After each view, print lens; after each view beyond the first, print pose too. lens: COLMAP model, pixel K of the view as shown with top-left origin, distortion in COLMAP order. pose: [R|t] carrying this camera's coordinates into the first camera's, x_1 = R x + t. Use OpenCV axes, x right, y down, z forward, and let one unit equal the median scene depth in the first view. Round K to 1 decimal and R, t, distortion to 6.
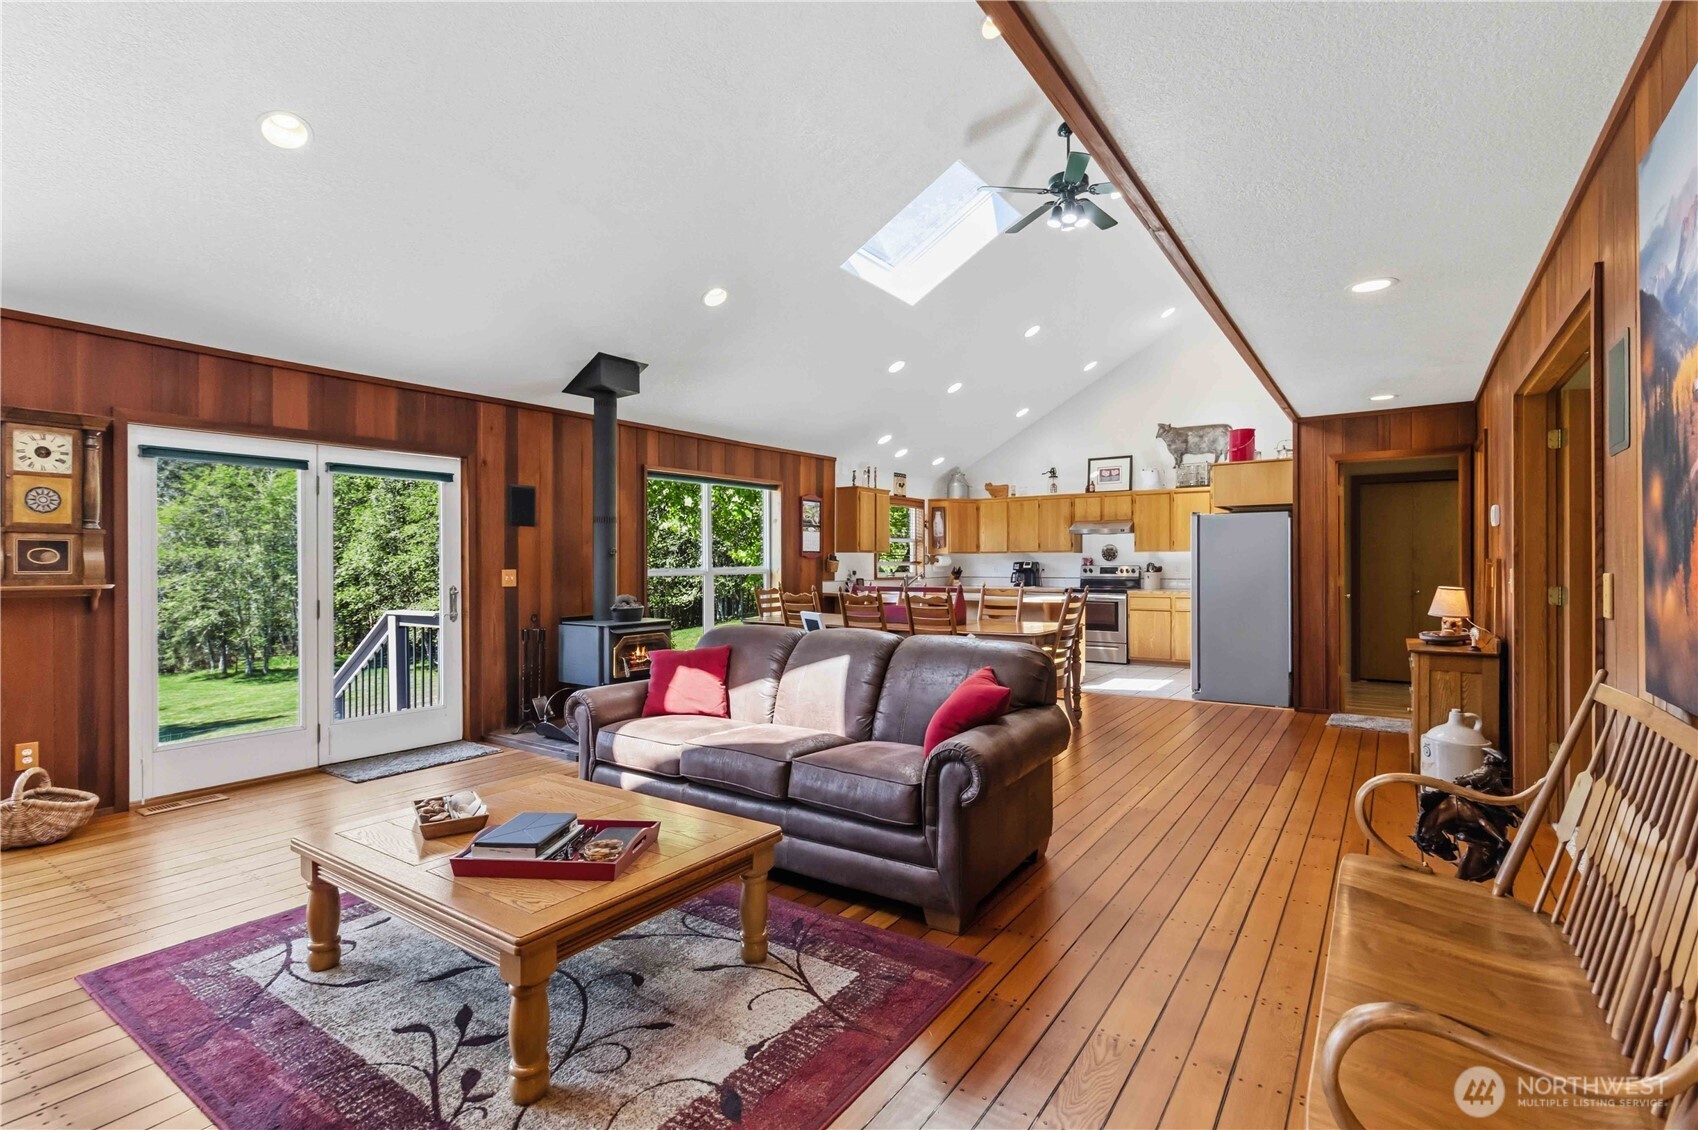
lens RADIAL K [[794.3, 0, 857.7], [0, 794.3, 561.5], [0, 0, 1]] dist [0.003603, -0.000084]
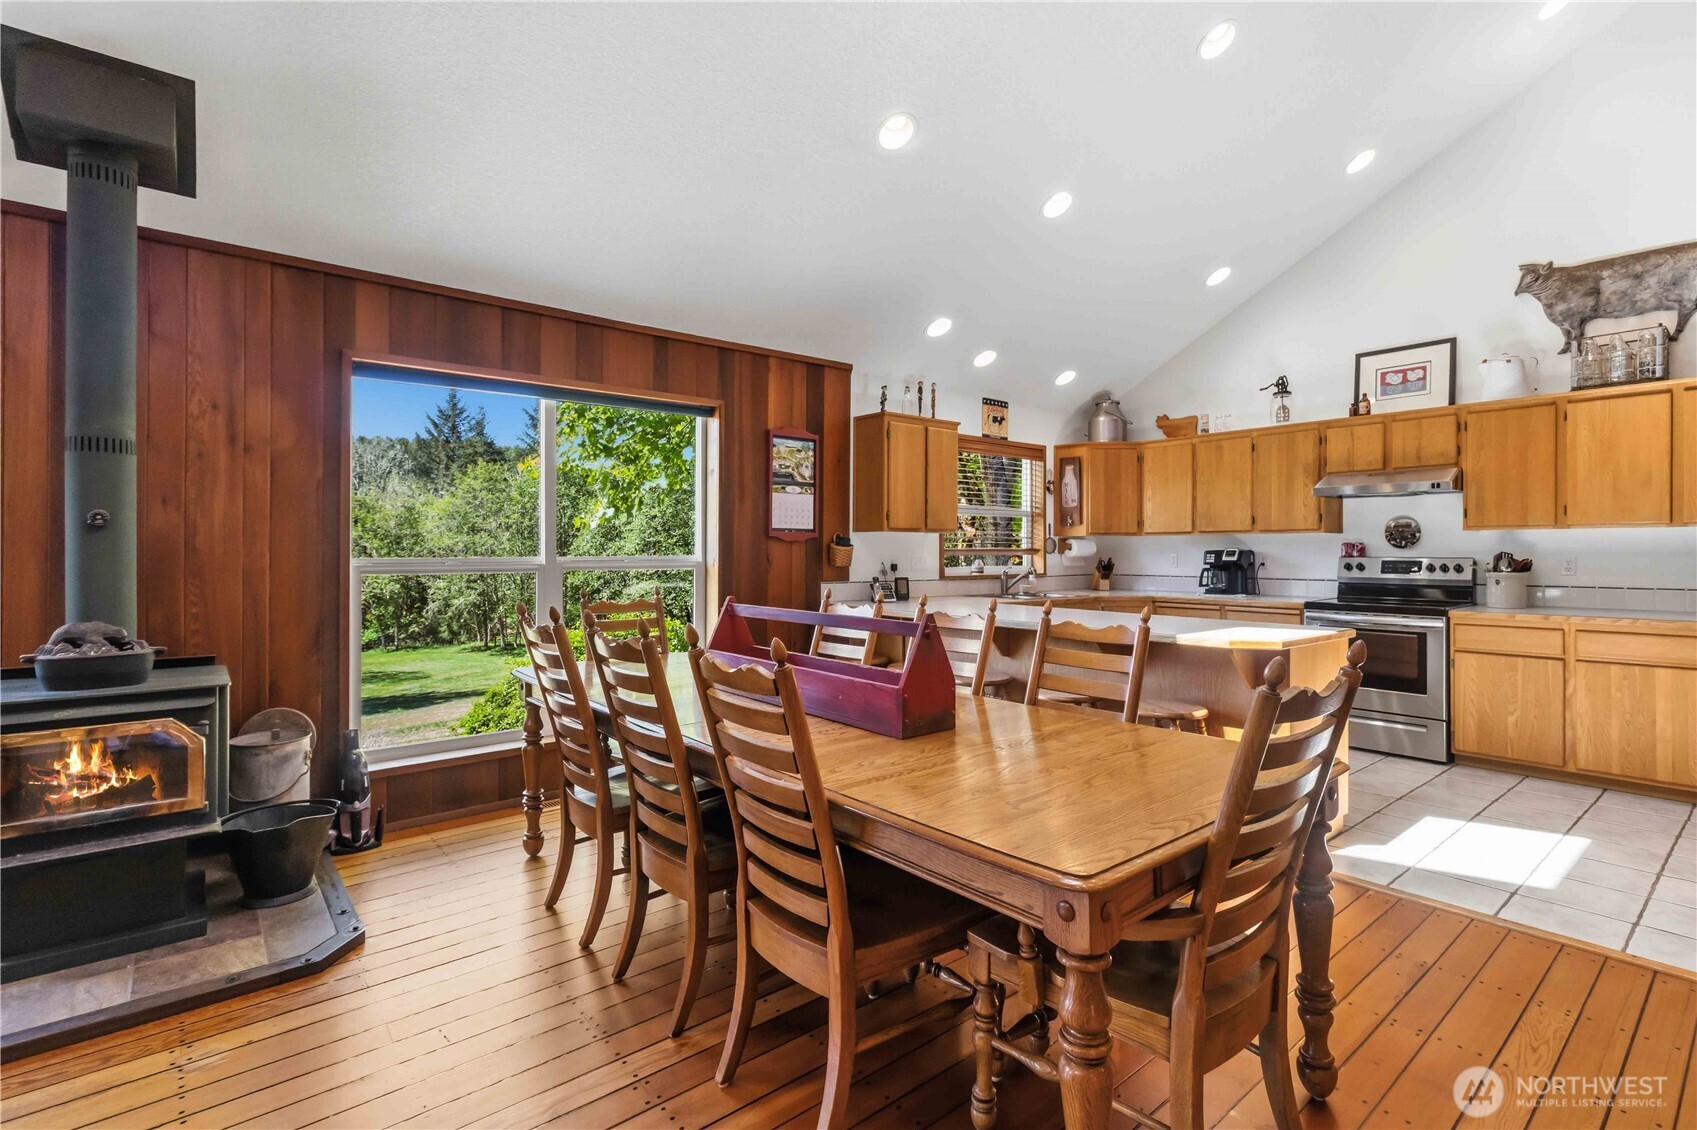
lens RADIAL K [[793.8, 0, 853.8], [0, 793.8, 545.7], [0, 0, 1]] dist [0.003603, -0.000084]
pose [[0.962157, 0.002655, -0.272483, 0.138860], [-0.003905, 0.999984, -0.004047, 0.001054], [0.272468, 0.004958, 0.962152, 0.490445]]
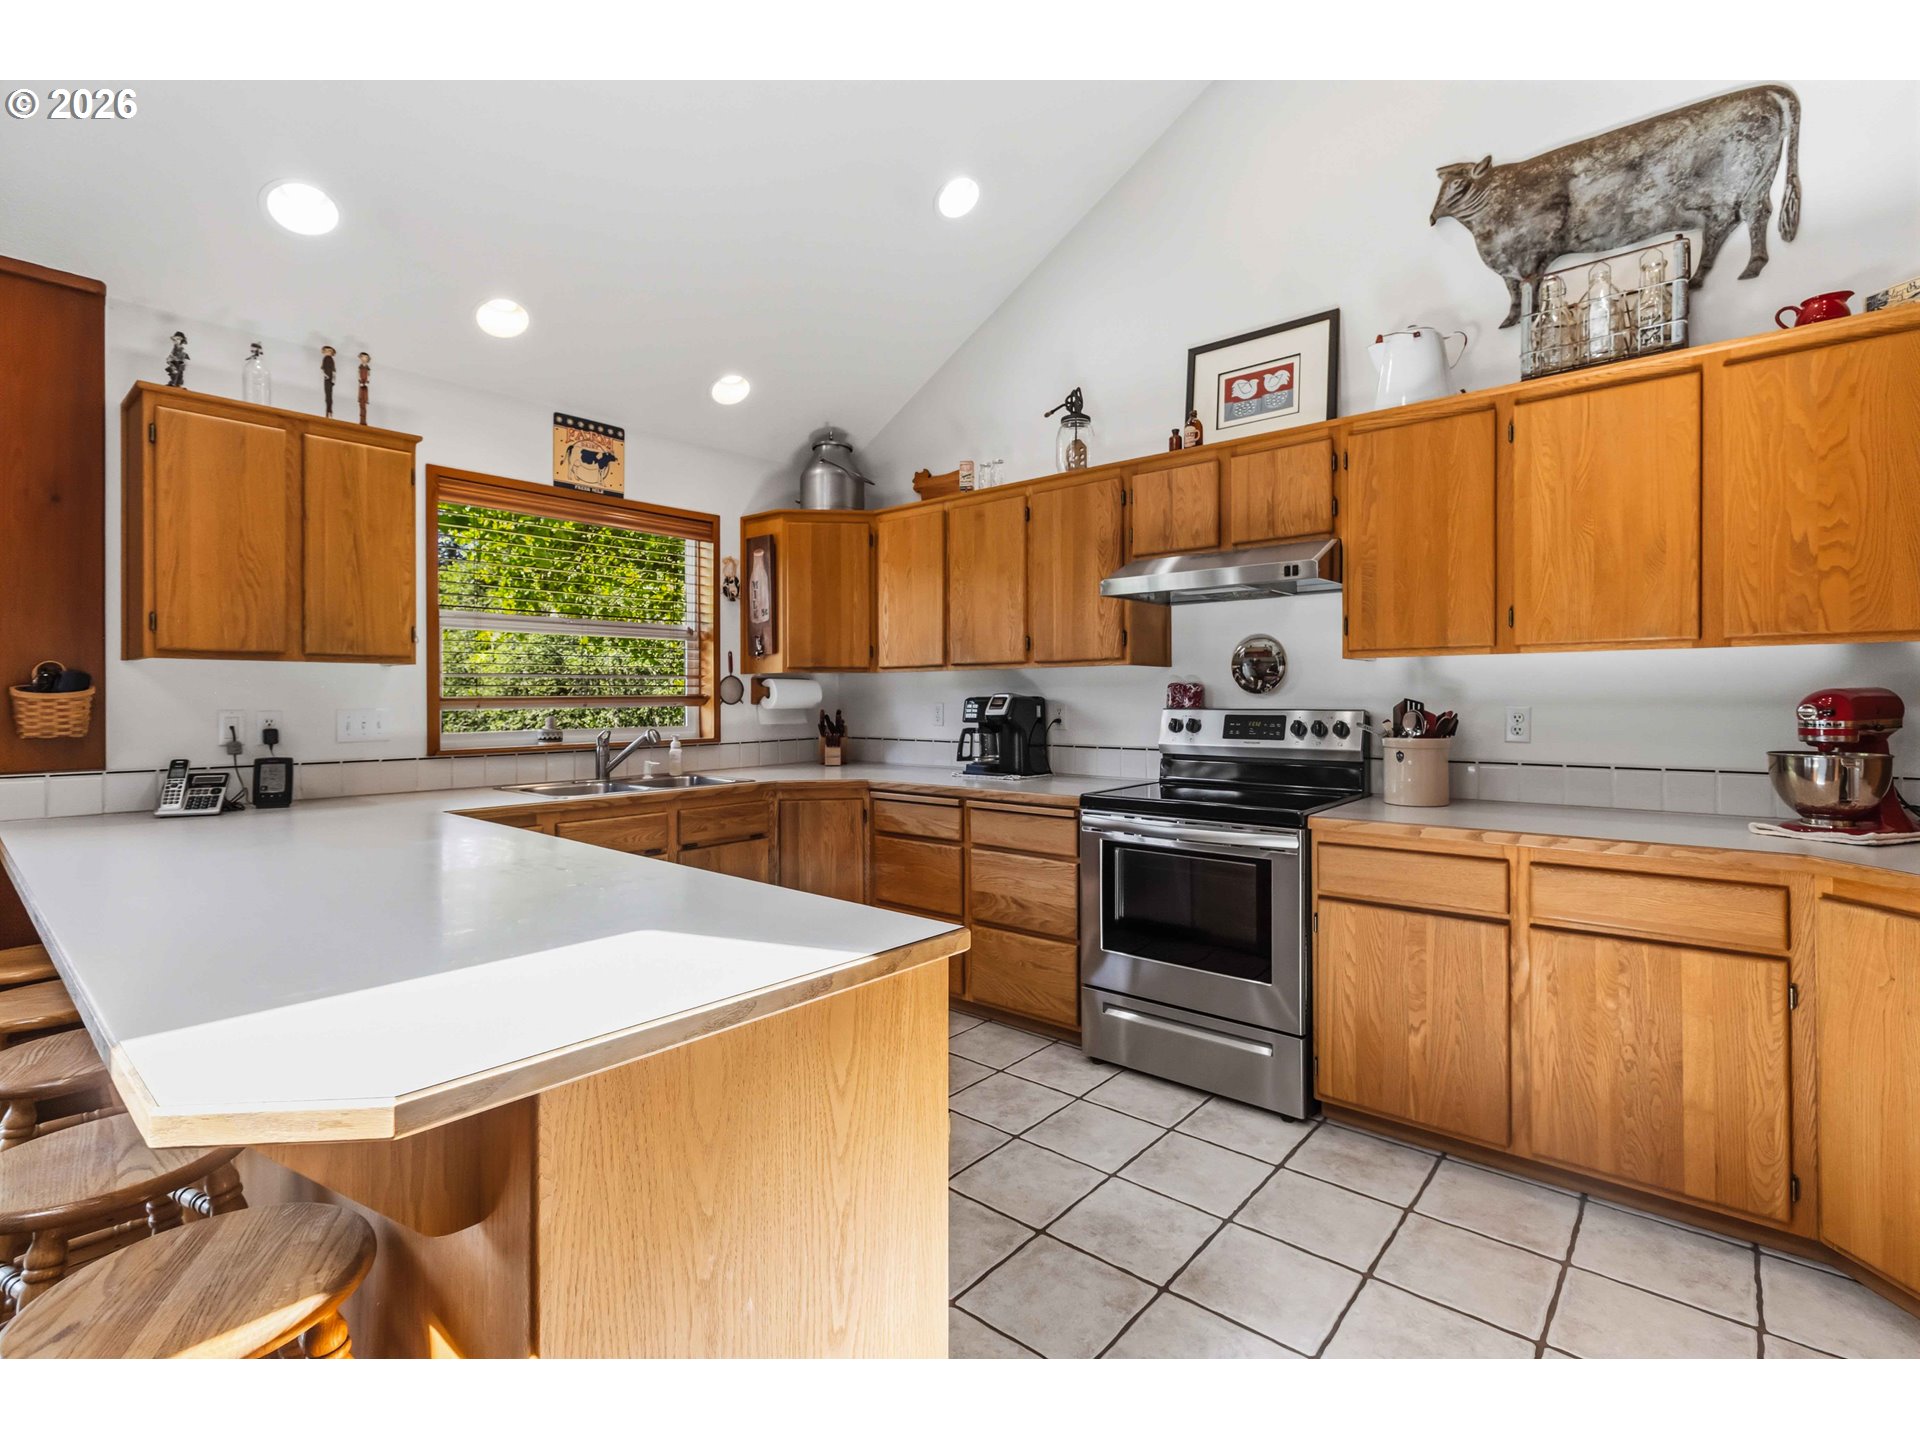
lens RADIAL K [[914.2, 0, 952.3], [0, 914.2, 693.1], [0, 0, 1]] dist [0.001696, 0.001944]
pose [[0.994816, -0.000050, -0.101690, 0.289149], [-0.000162, 0.999998, -0.002079, -0.000098], [0.101689, 0.002084, 0.994814, 0.793633]]
